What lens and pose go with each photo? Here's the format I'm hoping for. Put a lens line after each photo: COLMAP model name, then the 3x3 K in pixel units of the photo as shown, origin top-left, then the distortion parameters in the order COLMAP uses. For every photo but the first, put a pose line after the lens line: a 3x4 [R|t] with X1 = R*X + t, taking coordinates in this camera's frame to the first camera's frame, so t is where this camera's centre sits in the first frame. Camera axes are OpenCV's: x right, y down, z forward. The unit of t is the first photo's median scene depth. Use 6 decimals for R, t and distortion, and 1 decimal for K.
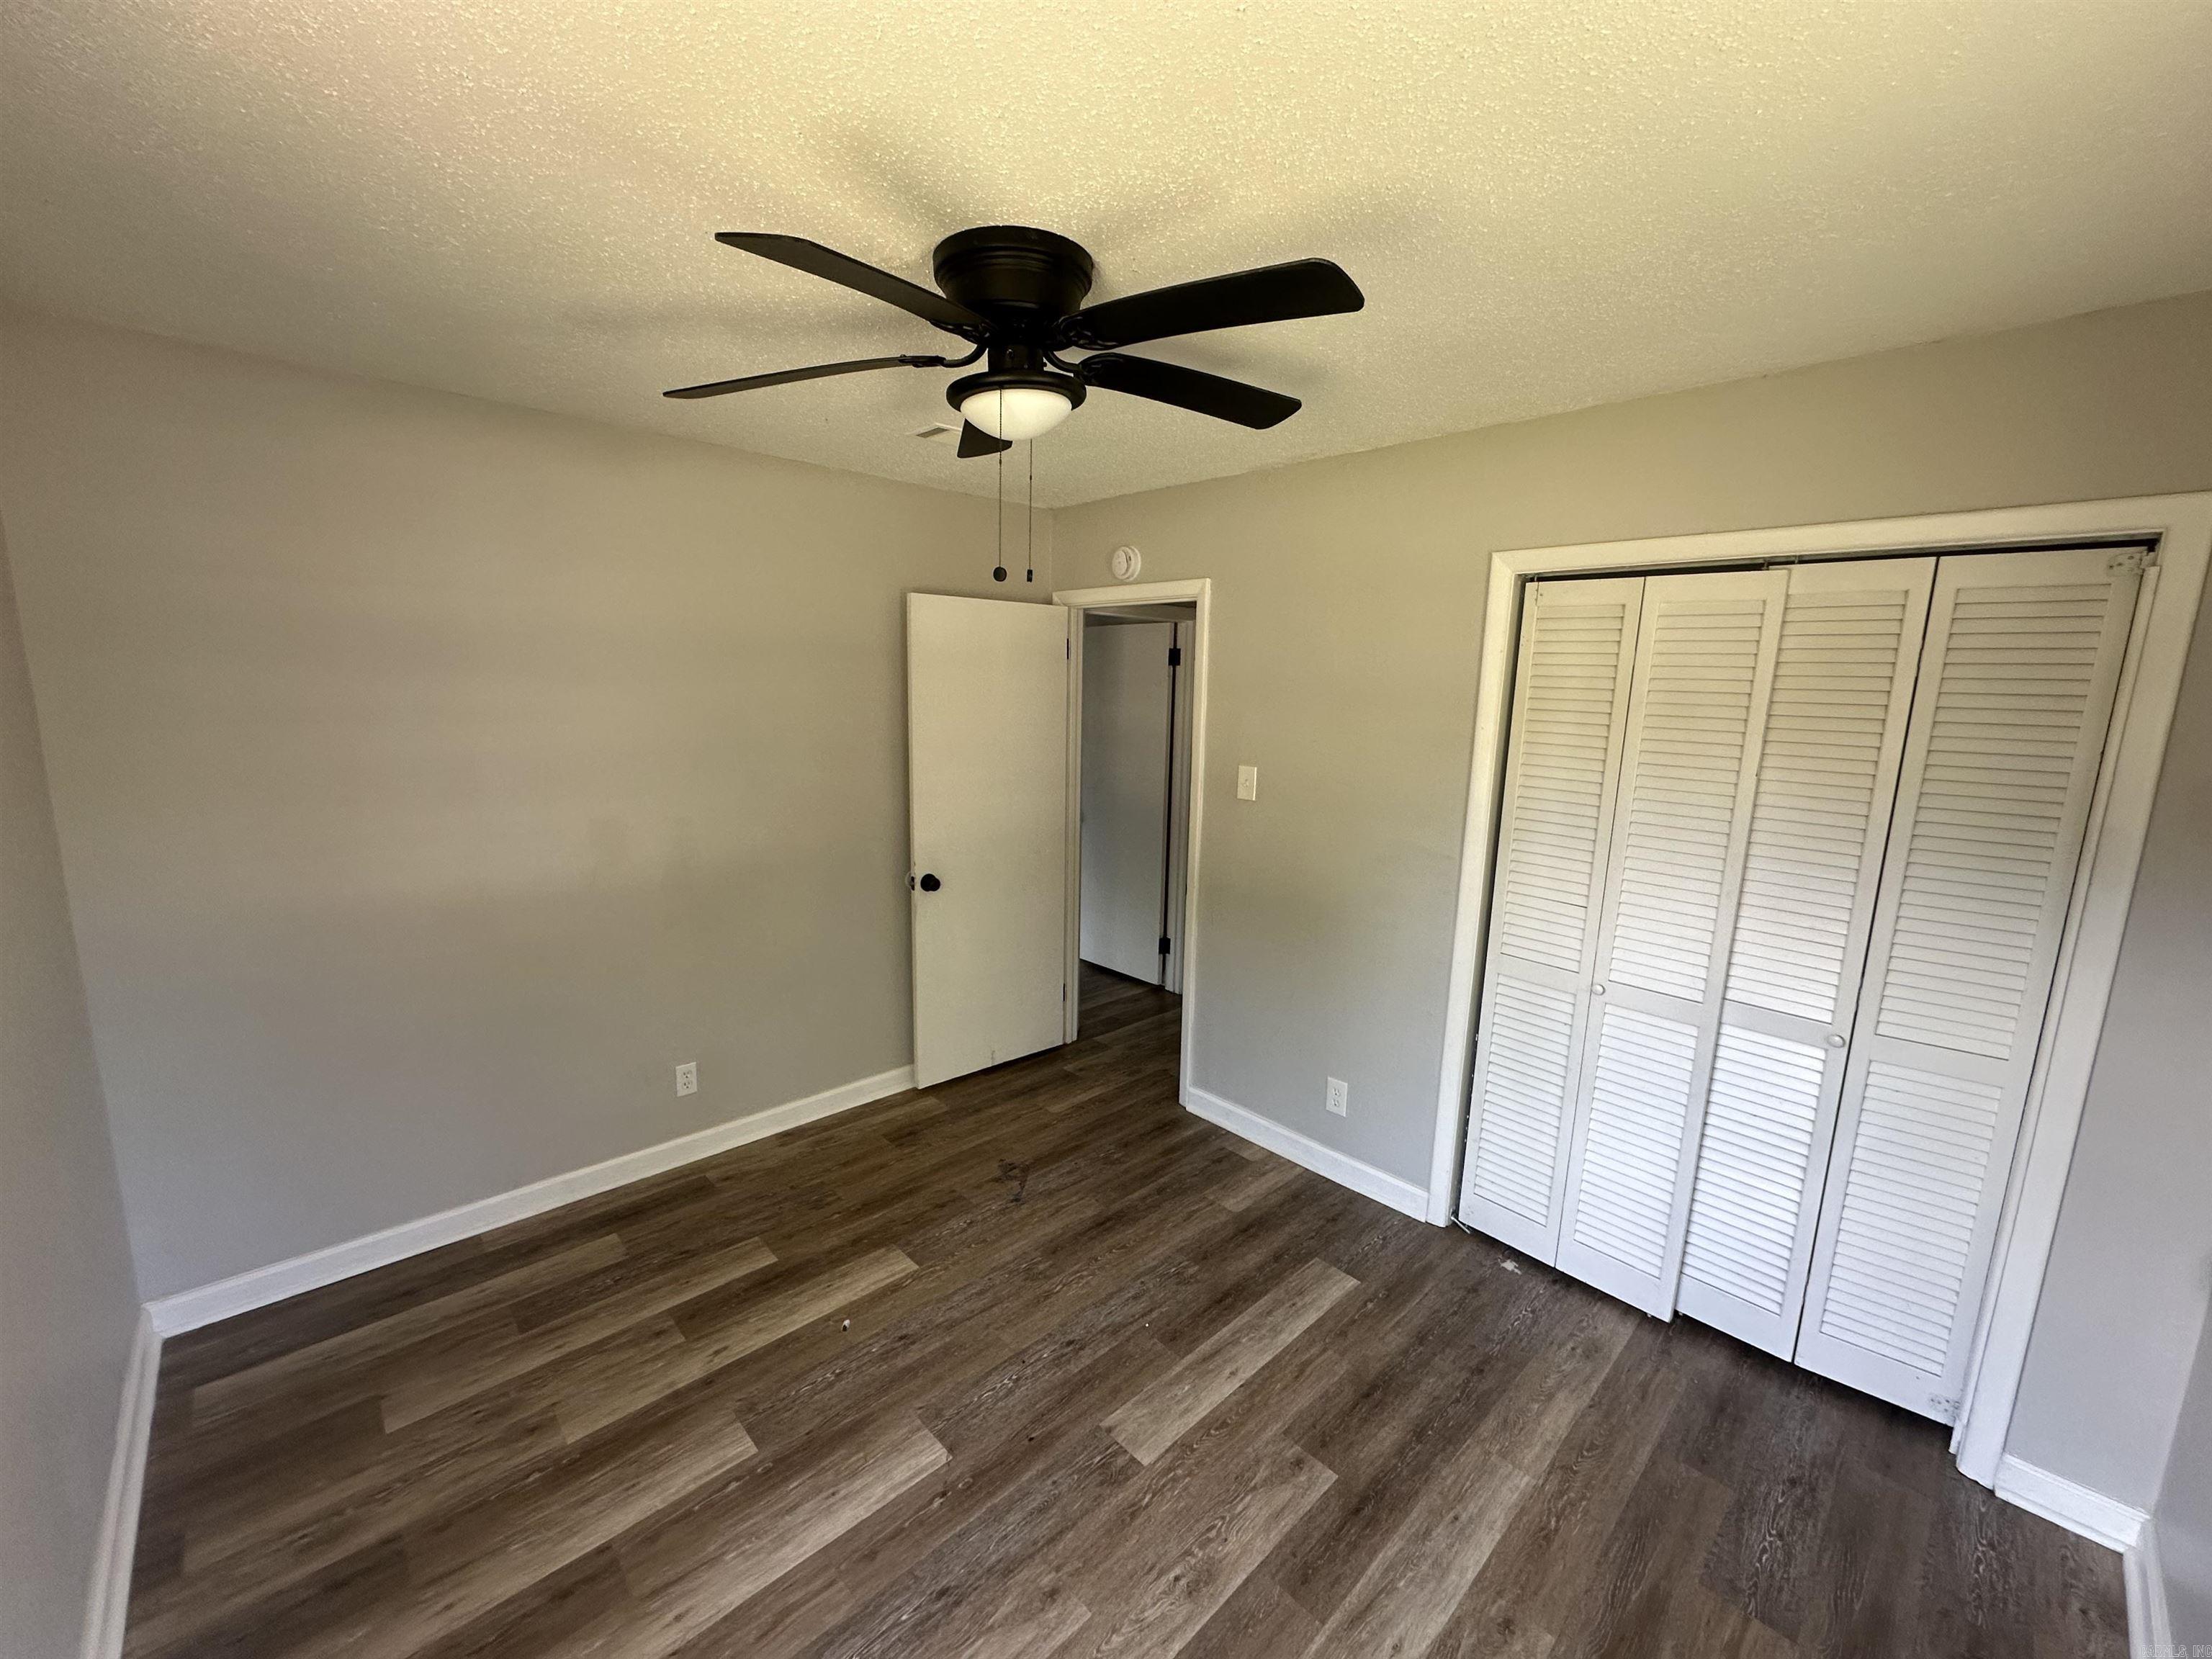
lens RADIAL K [[885.3, 0, 1095.5], [0, 885.3, 823.0], [0, 0, 1]] dist [0.000748, 0.000012]
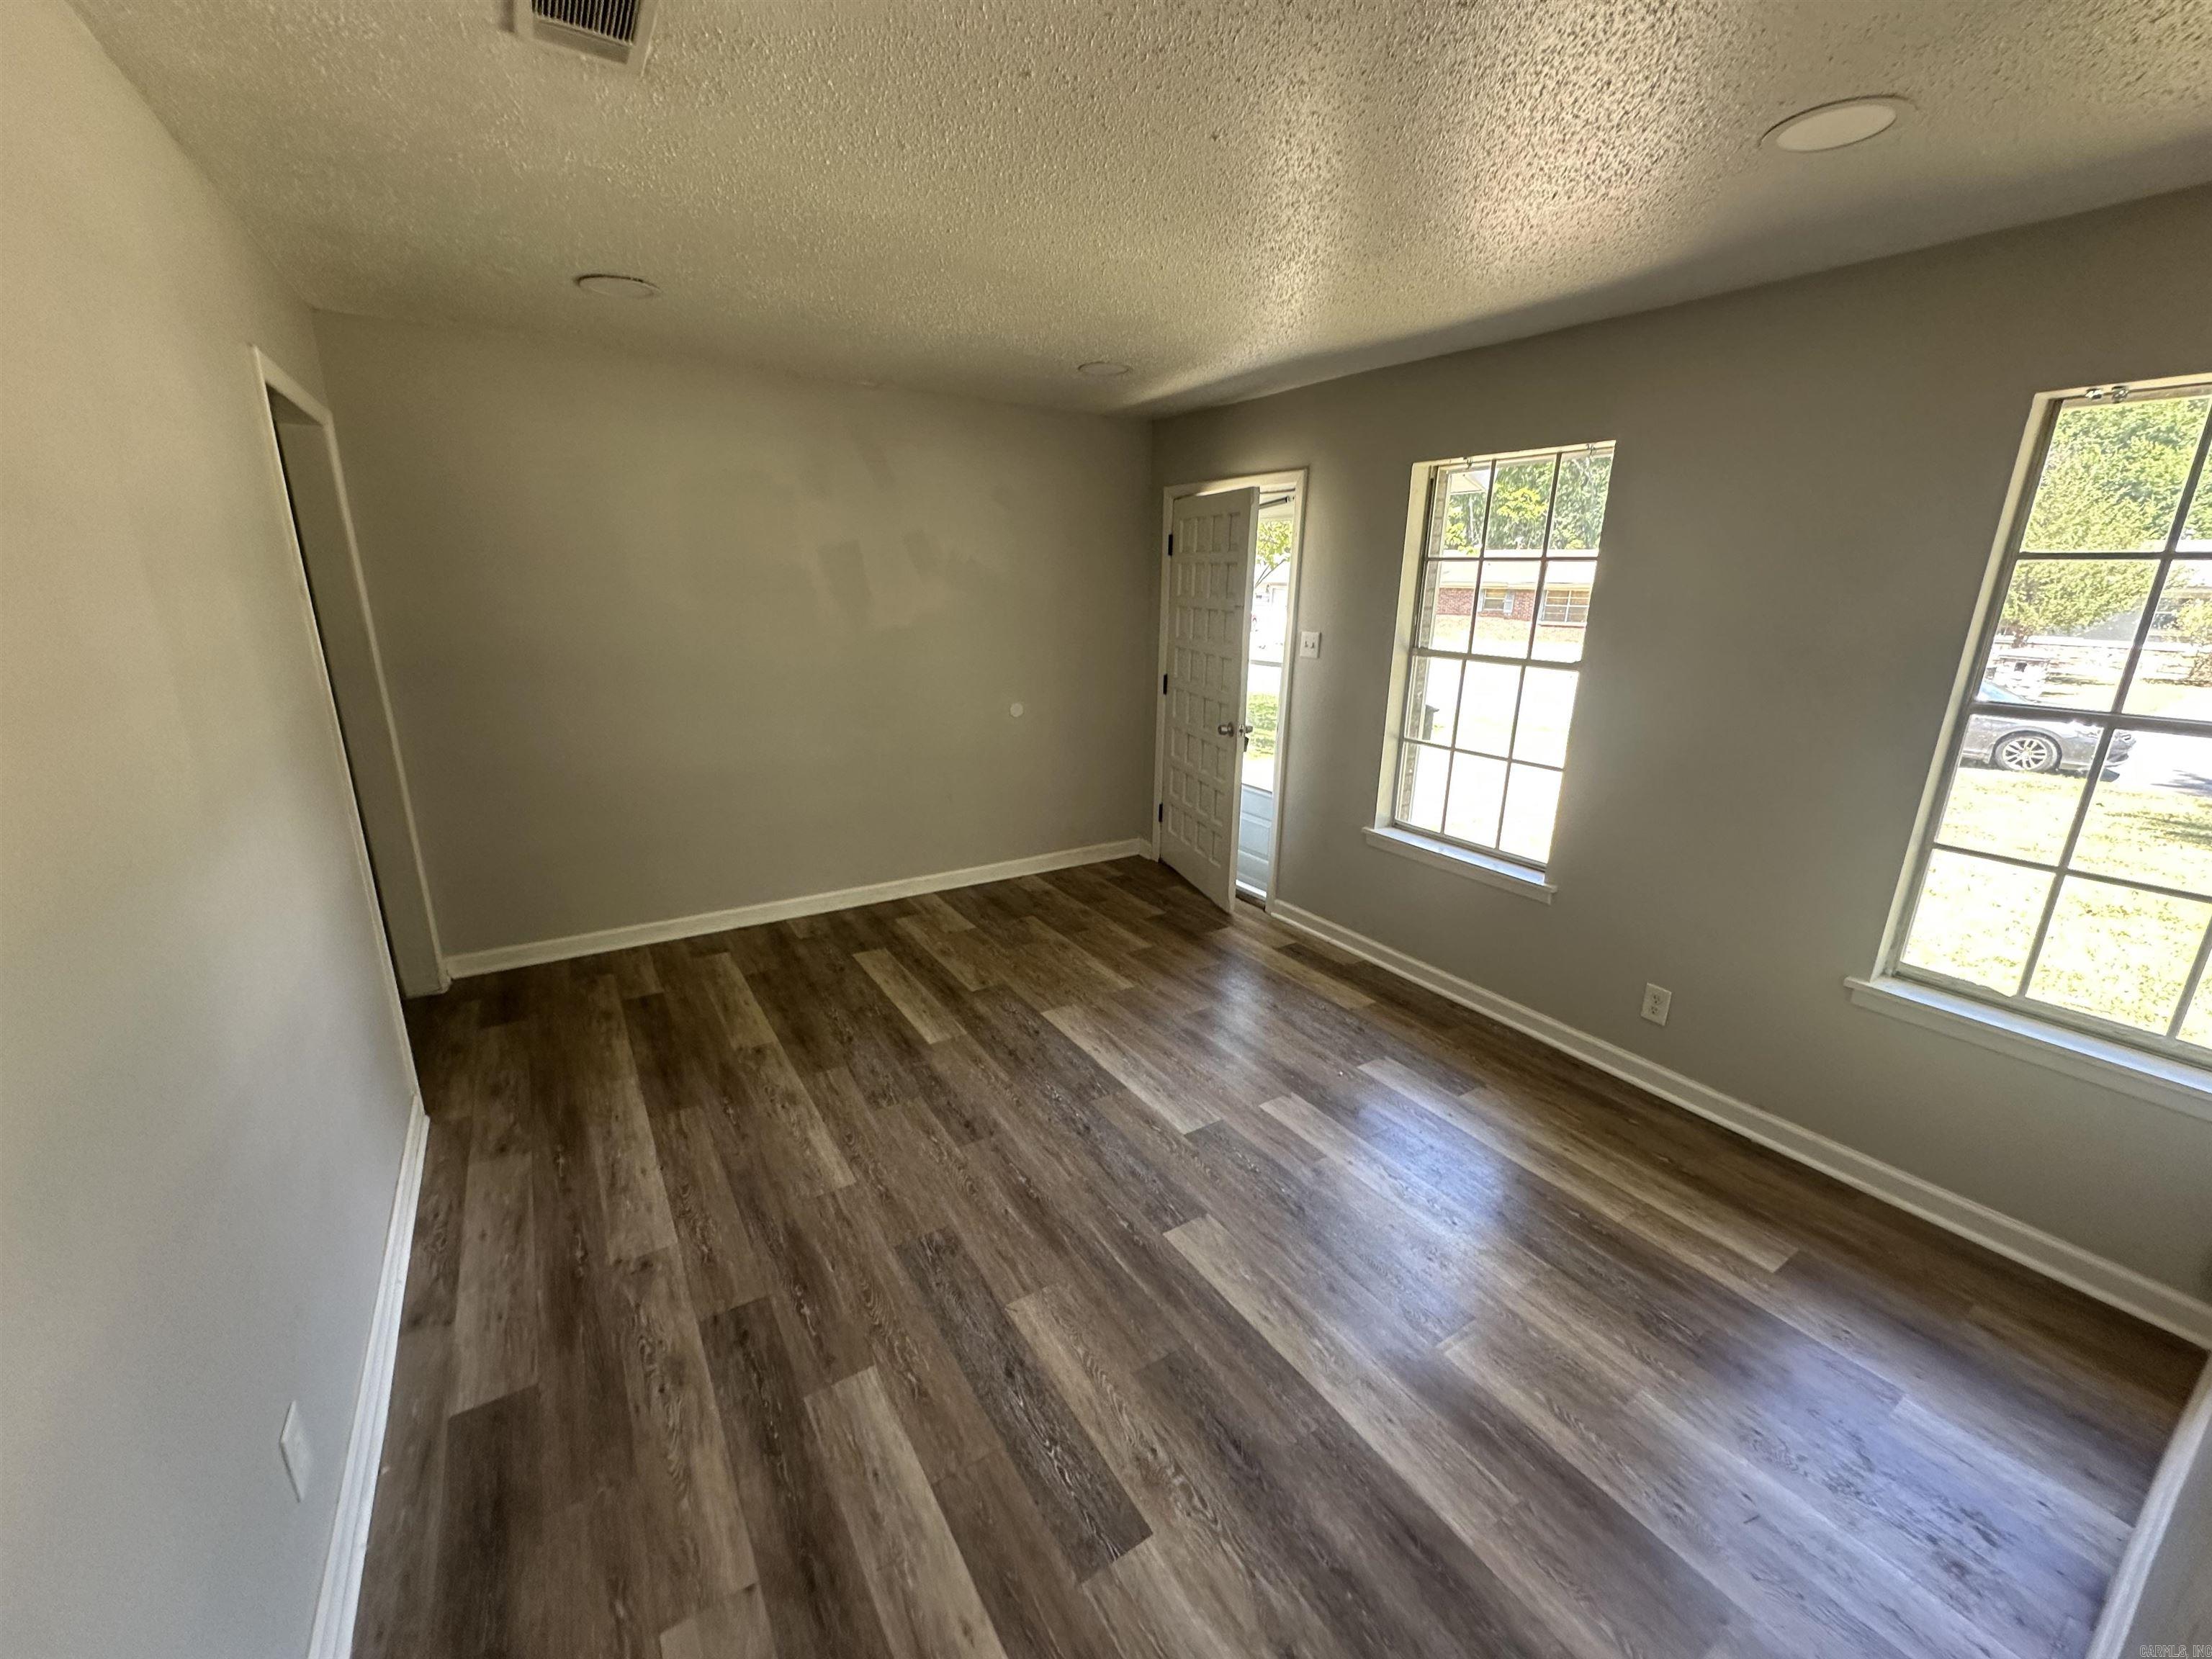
lens RADIAL K [[885.3, 0, 1106.5], [0, 885.3, 831.4], [0, 0, 1]] dist [0.000748, 0.000012]
pose [[-0.194619, 0.244106, -0.950019, 0.863160], [-0.187845, 0.941337, 0.280356, -0.057167], [0.962724, 0.233019, -0.137348, 0.921687]]
